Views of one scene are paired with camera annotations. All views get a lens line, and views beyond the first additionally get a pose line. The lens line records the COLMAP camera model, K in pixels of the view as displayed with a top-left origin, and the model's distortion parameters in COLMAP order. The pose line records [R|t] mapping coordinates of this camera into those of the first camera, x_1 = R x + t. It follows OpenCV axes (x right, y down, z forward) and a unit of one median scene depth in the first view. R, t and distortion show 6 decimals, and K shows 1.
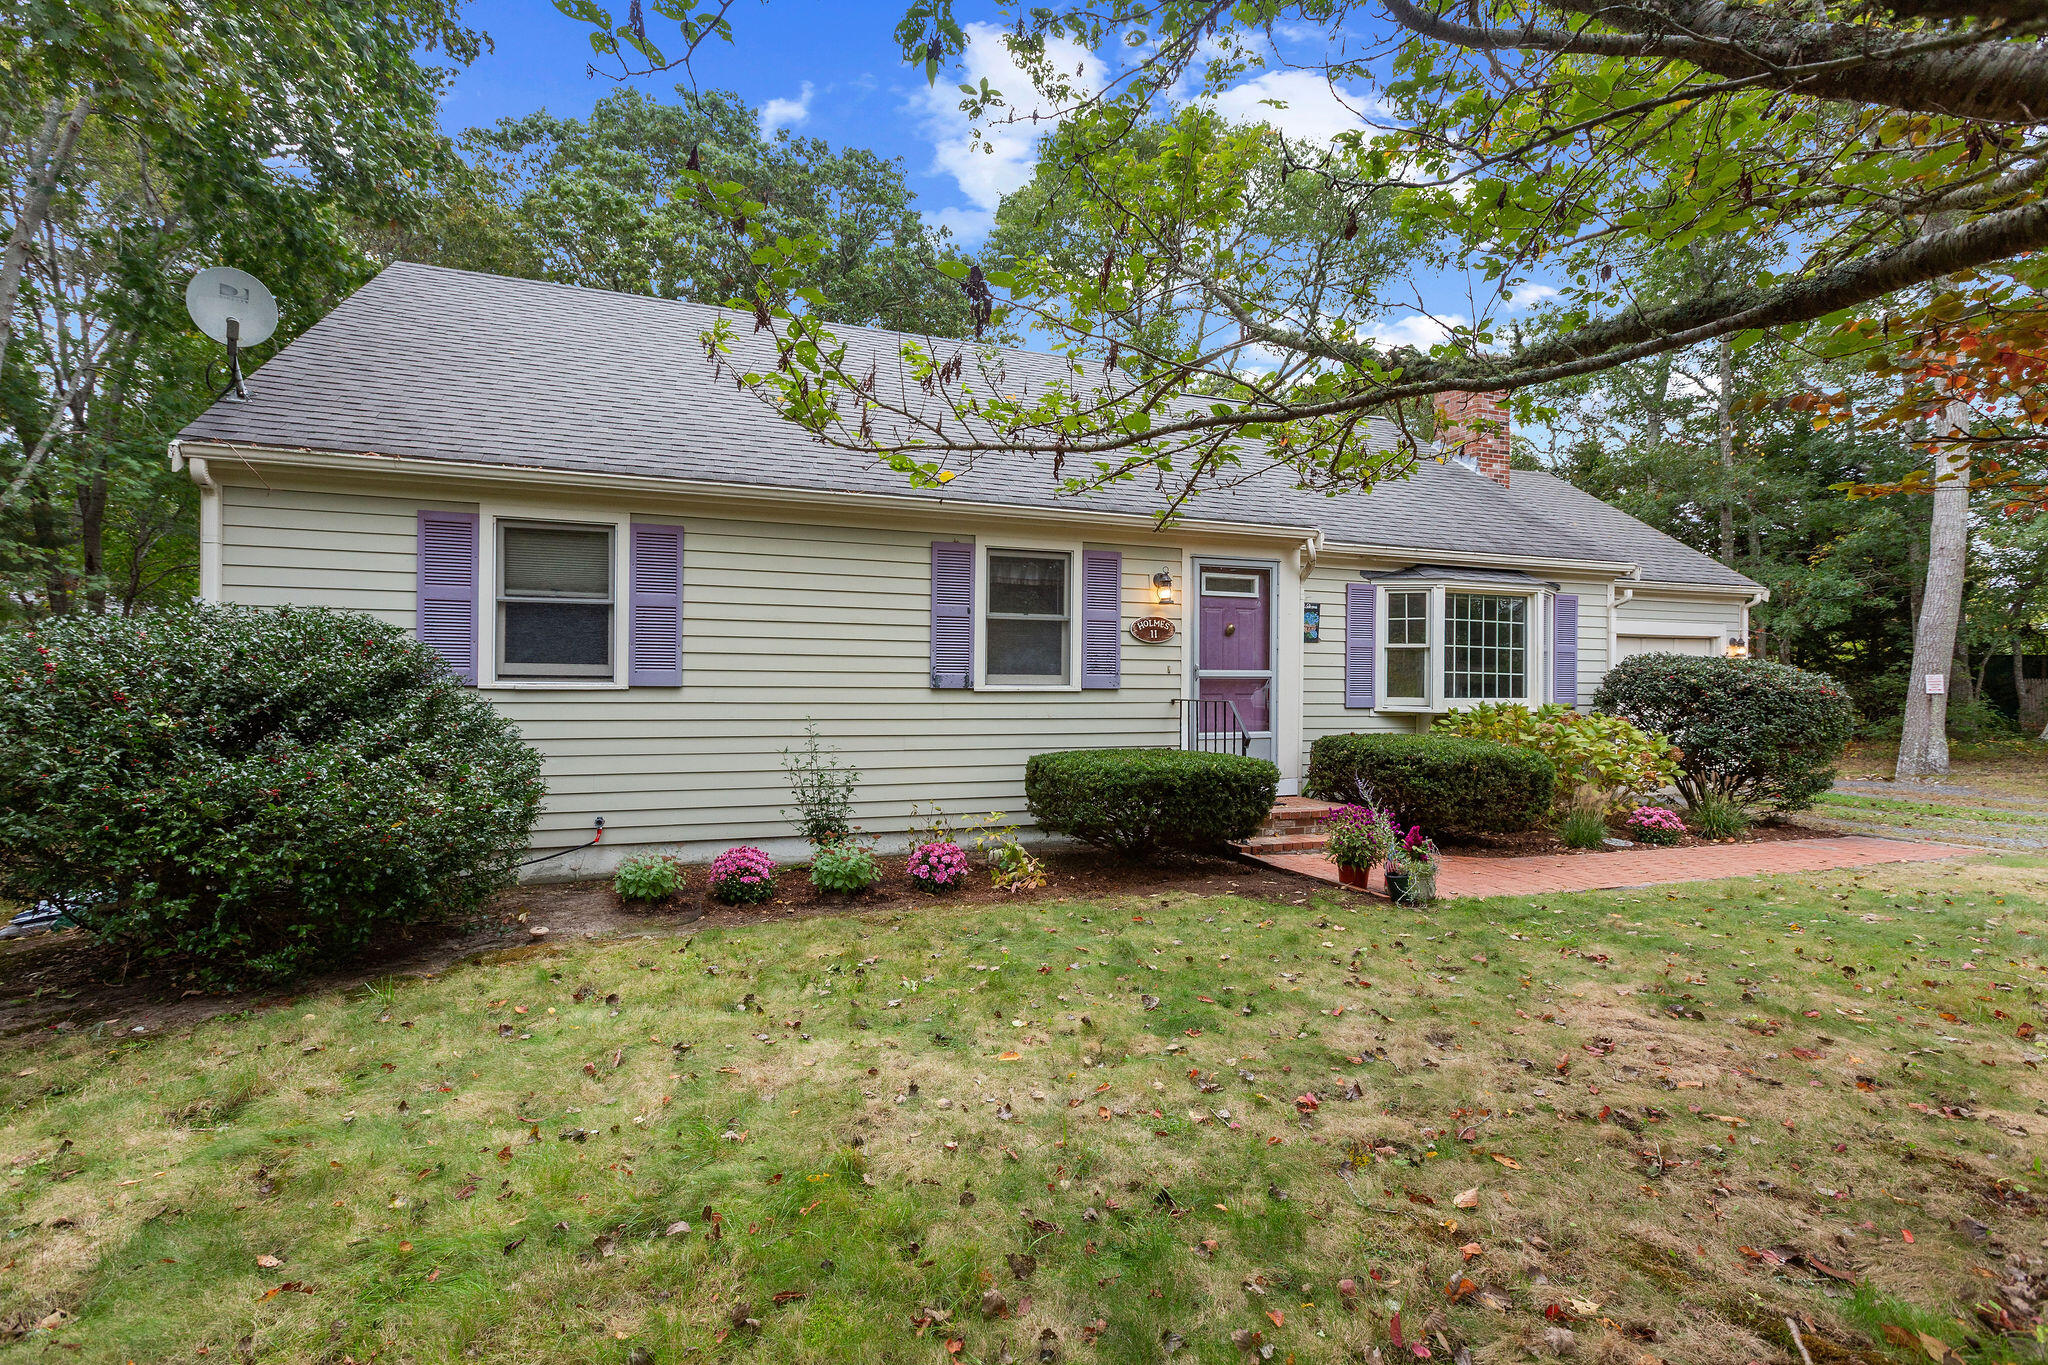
lens RADIAL K [[907.1, 0, 1024.0], [0, 907.1, 682.5], [0, 0, 1]] dist [-0.000260, -0.000048]
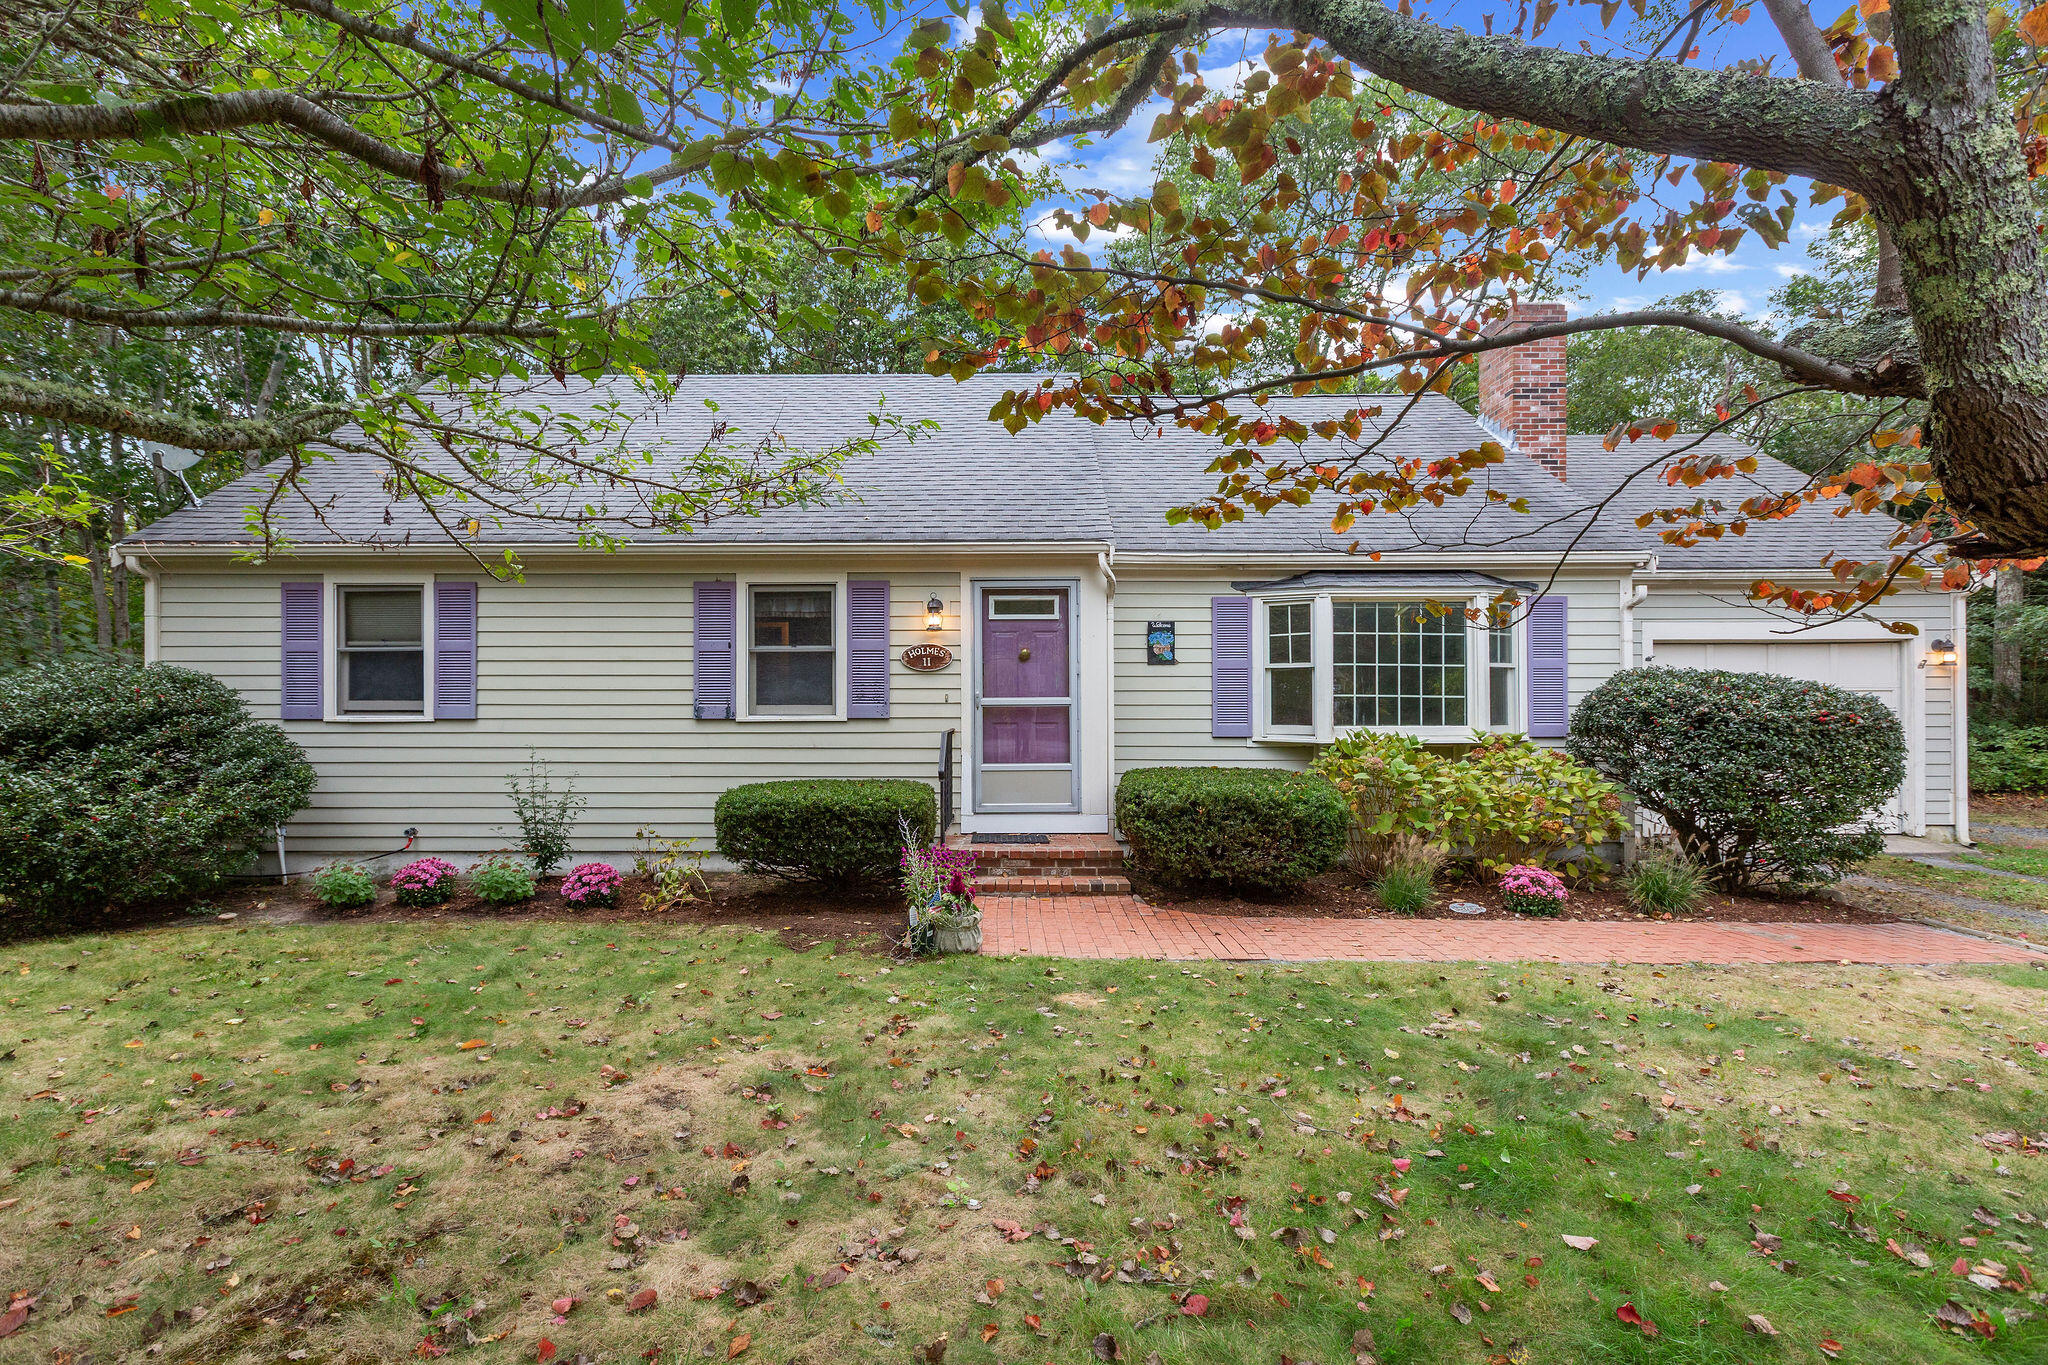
lens RADIAL K [[918.7, 0, 1025.3], [0, 918.7, 693.7], [0, 0, 1]] dist [0.000104, 0.000233]
pose [[0.939180, -0.011782, -0.343224, 0.599245], [0.008505, 0.999903, -0.011051, -0.007637], [0.343321, 0.007460, 0.939189, 0.111604]]
